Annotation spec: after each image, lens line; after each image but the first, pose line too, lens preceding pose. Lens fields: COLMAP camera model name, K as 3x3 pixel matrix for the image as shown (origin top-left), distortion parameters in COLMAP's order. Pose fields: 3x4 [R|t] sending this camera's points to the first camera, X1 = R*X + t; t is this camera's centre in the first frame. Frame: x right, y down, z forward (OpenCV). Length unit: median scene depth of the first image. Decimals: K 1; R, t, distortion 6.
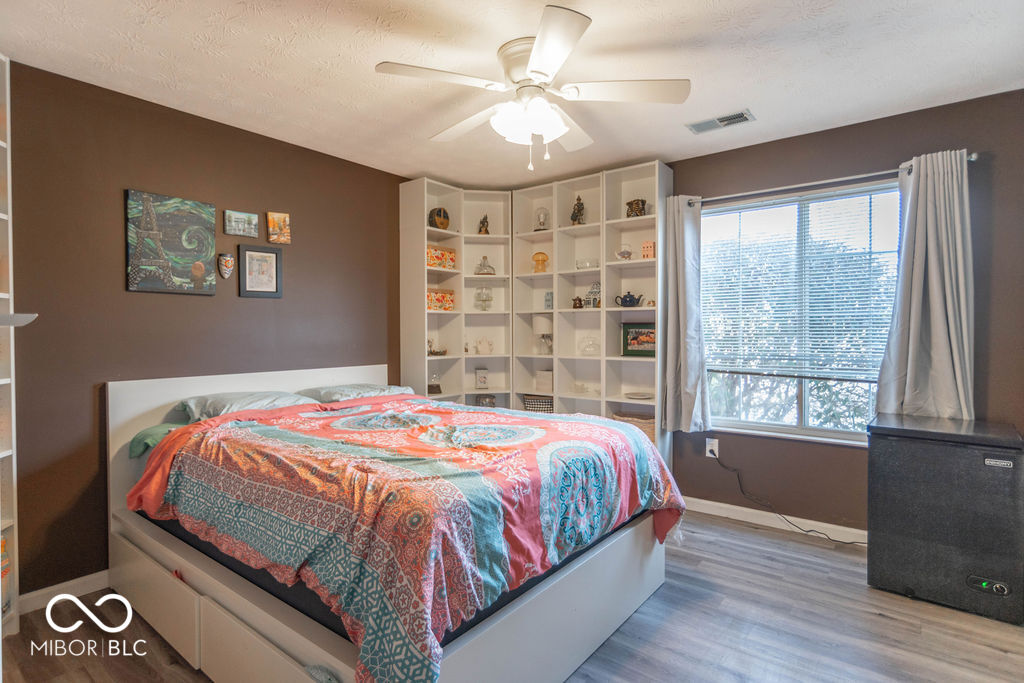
lens RADIAL K [[524.0, 0, 498.2], [0, 524.0, 329.1], [0, 0, 1]] dist [-0.001488, -0.000643]
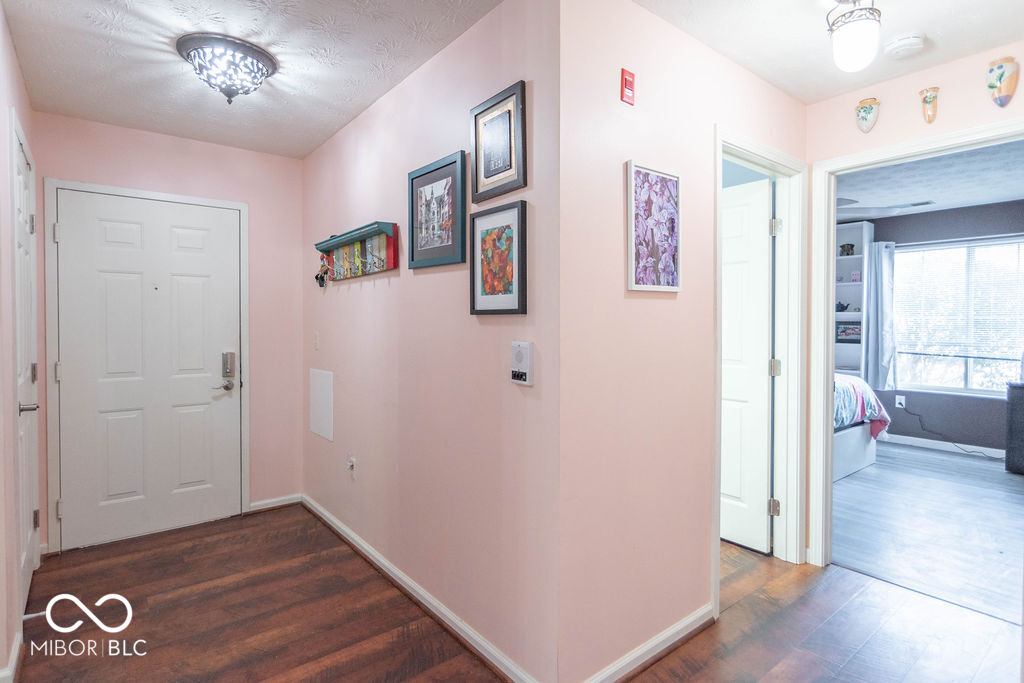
lens RADIAL K [[524.0, 0, 498.2], [0, 524.0, 329.1], [0, 0, 1]] dist [-0.001488, -0.000643]
pose [[0.972262, 0.007490, -0.233775, -0.410415], [-0.002282, 0.999743, 0.022538, -0.024616], [0.233884, -0.021380, 0.972029, -0.827721]]
